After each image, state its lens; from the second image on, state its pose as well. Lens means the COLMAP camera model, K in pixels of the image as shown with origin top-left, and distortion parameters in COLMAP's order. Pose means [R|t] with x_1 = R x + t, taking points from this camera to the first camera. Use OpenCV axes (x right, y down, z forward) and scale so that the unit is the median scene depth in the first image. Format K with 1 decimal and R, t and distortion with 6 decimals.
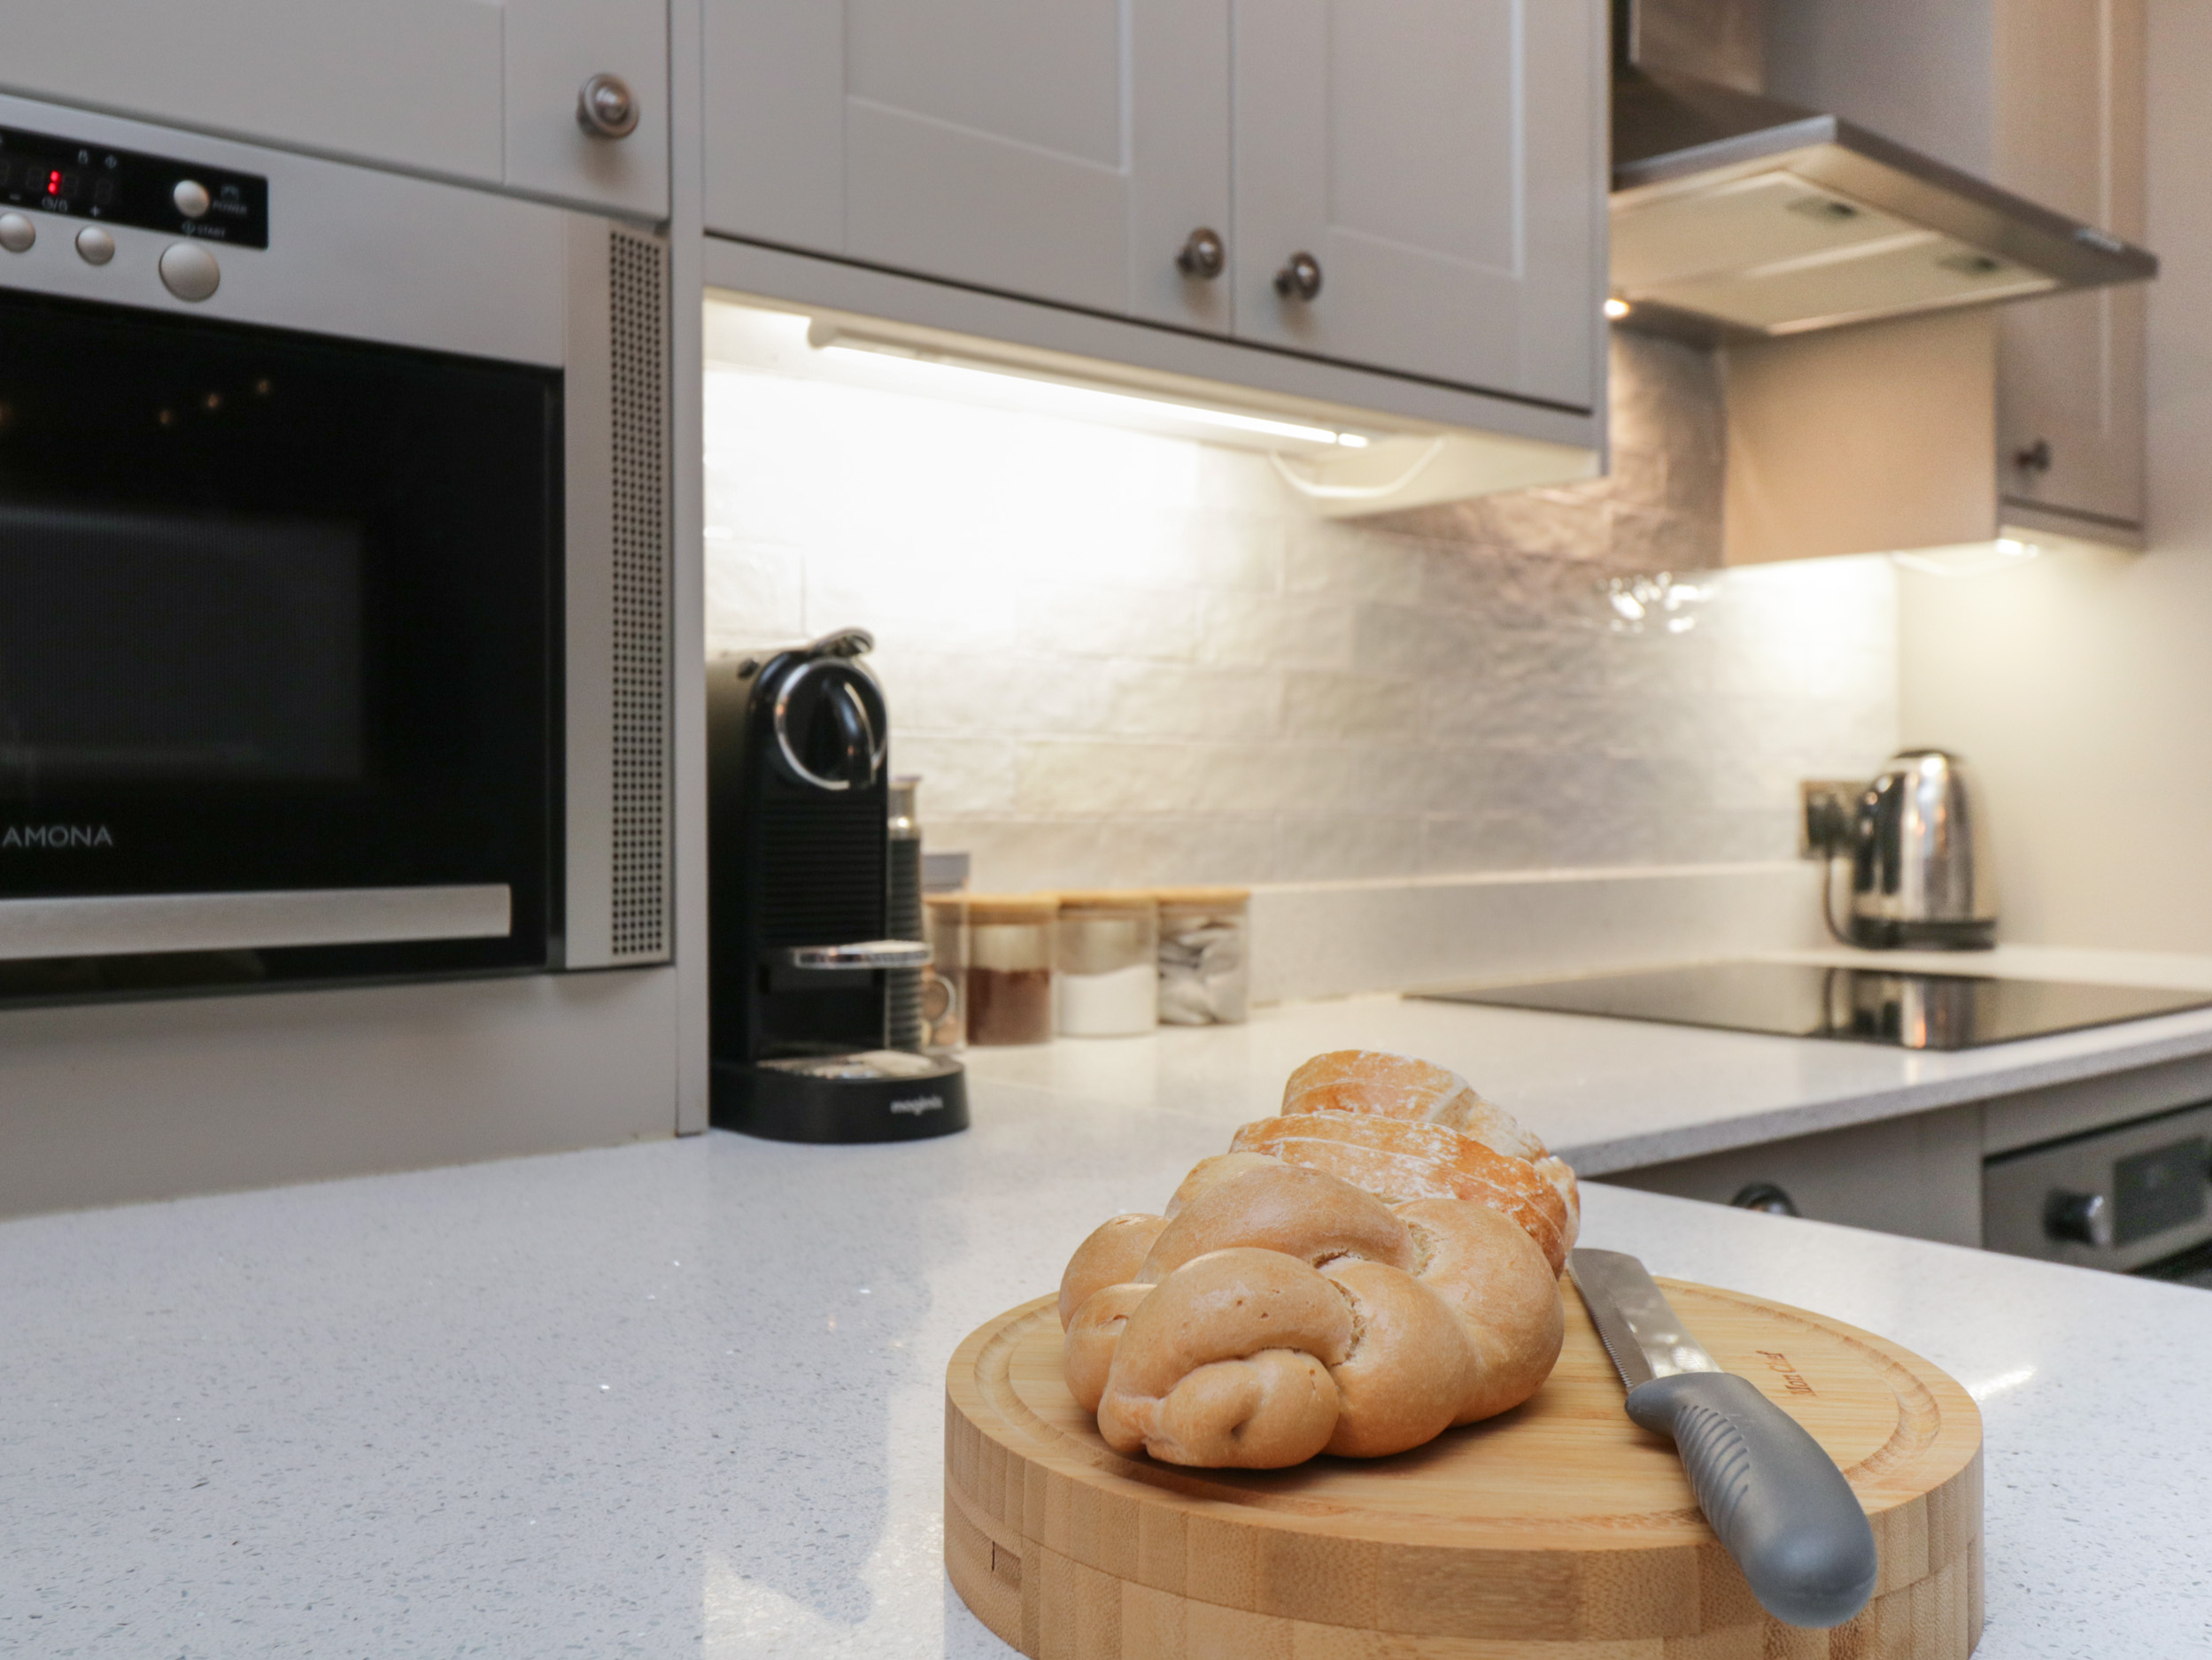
lens RADIAL K [[2011.4, 0, 1103.2], [0, 2011.4, 783.0], [0, 0, 1]] dist [0.014571, -0.003787]
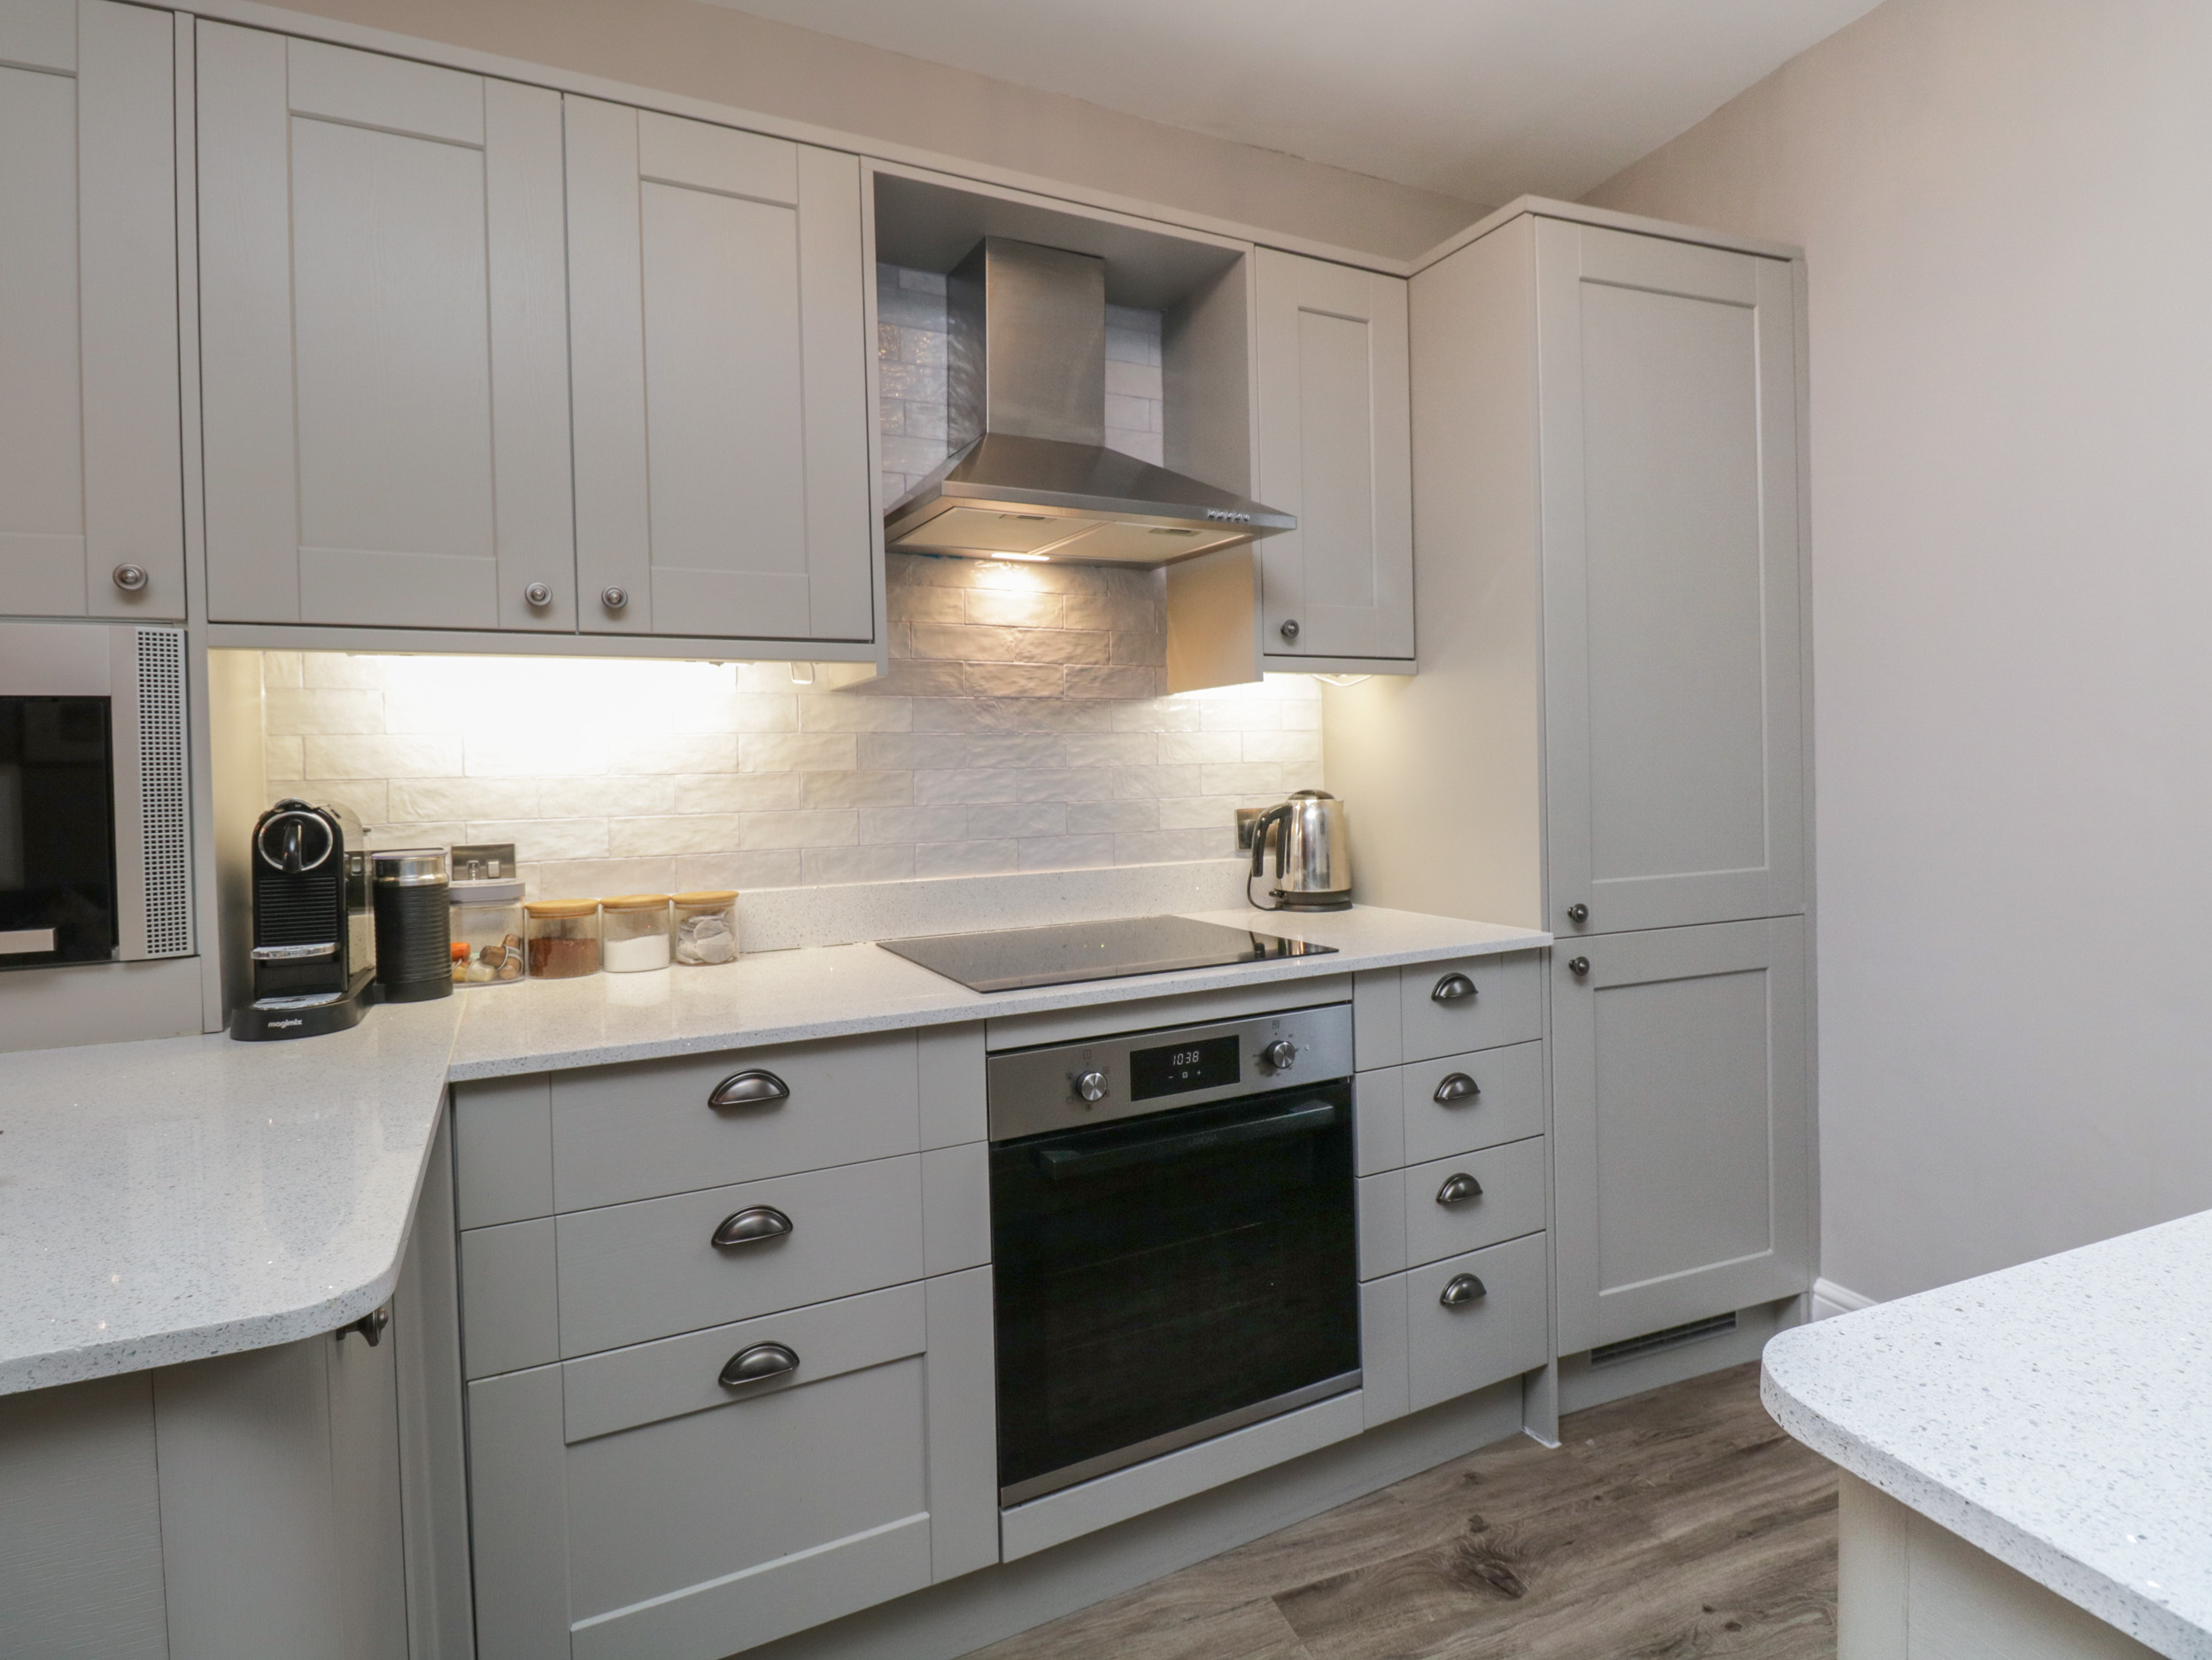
lens RADIAL K [[1164.1, 0, 1109.4], [0, 1164.1, 774.3], [0, 0, 1]] dist [-0.002975, -0.001205]
pose [[0.971950, -0.020714, -0.234274, 0.689714], [0.023327, 0.999693, 0.008389, -0.062825], [0.234028, -0.013619, 0.972134, -0.000767]]
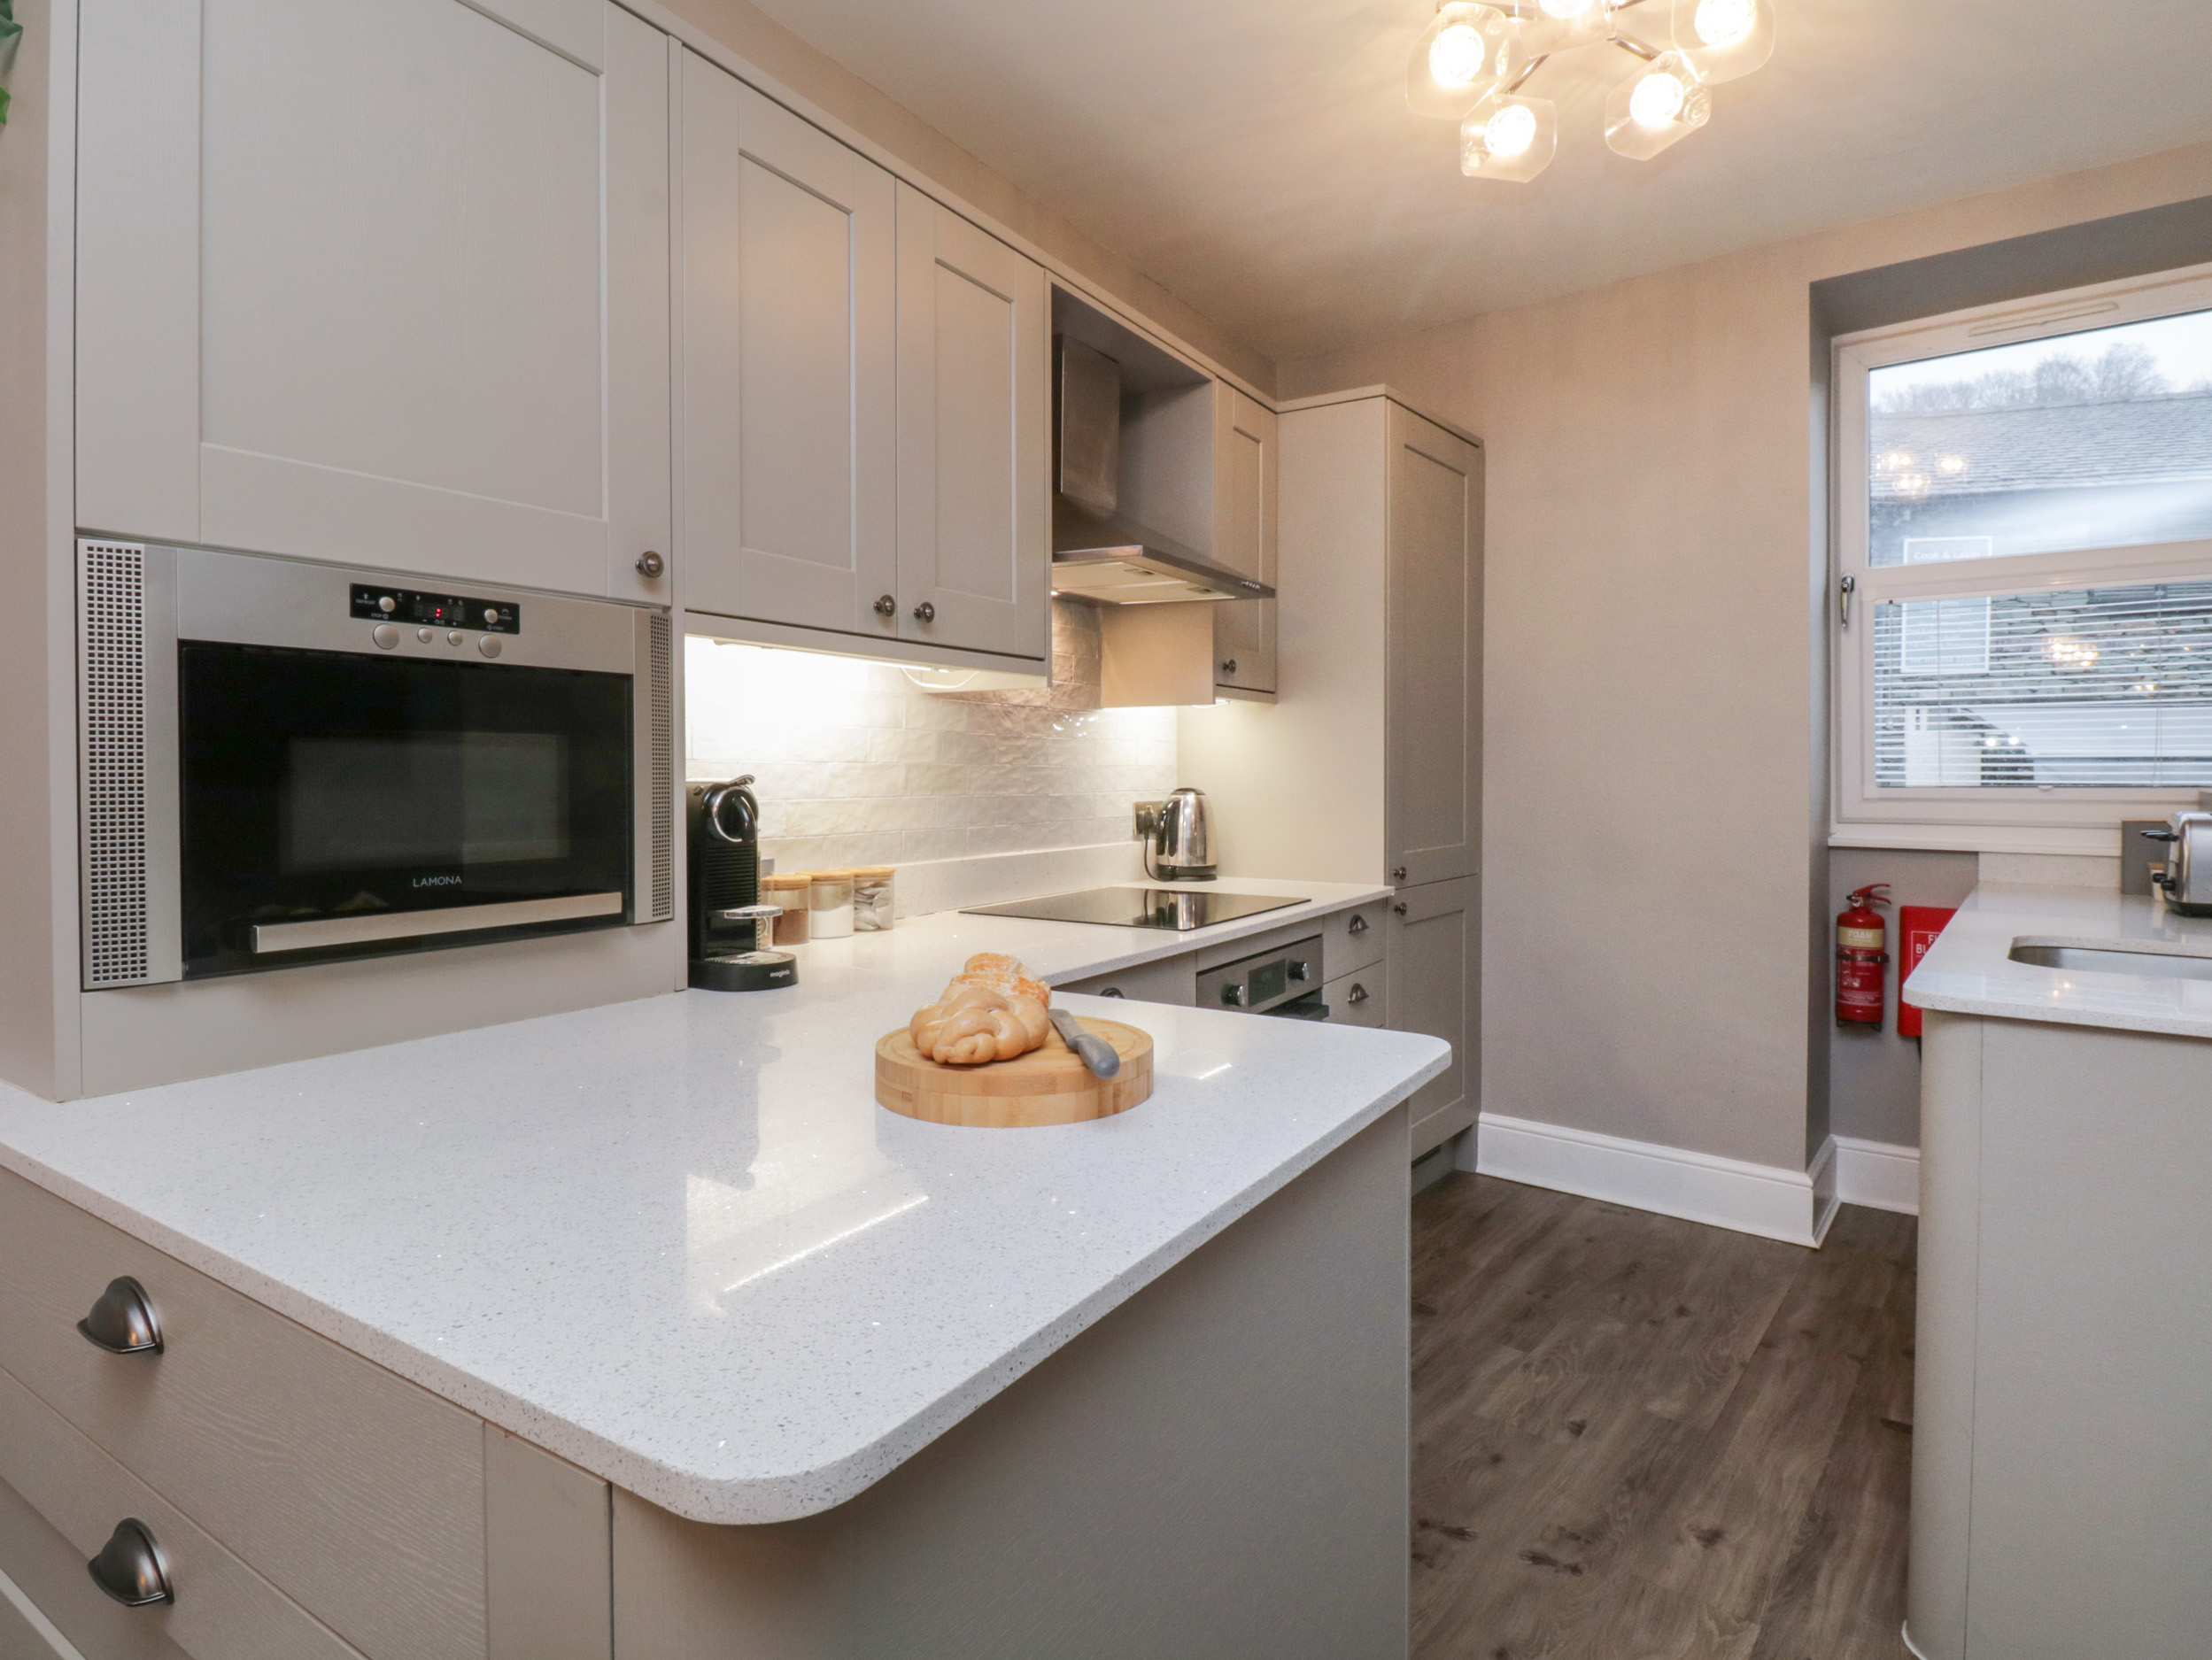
lens RADIAL K [[1193.3, 0, 1106.1], [0, 1193.3, 784.6], [0, 0, 1]] dist [0.002209, 0.000088]
pose [[0.955540, -0.001710, 0.294857, -0.091357], [-0.003000, 0.999875, 0.015522, -0.060025], [-0.294846, -0.015717, 0.955415, -0.321601]]
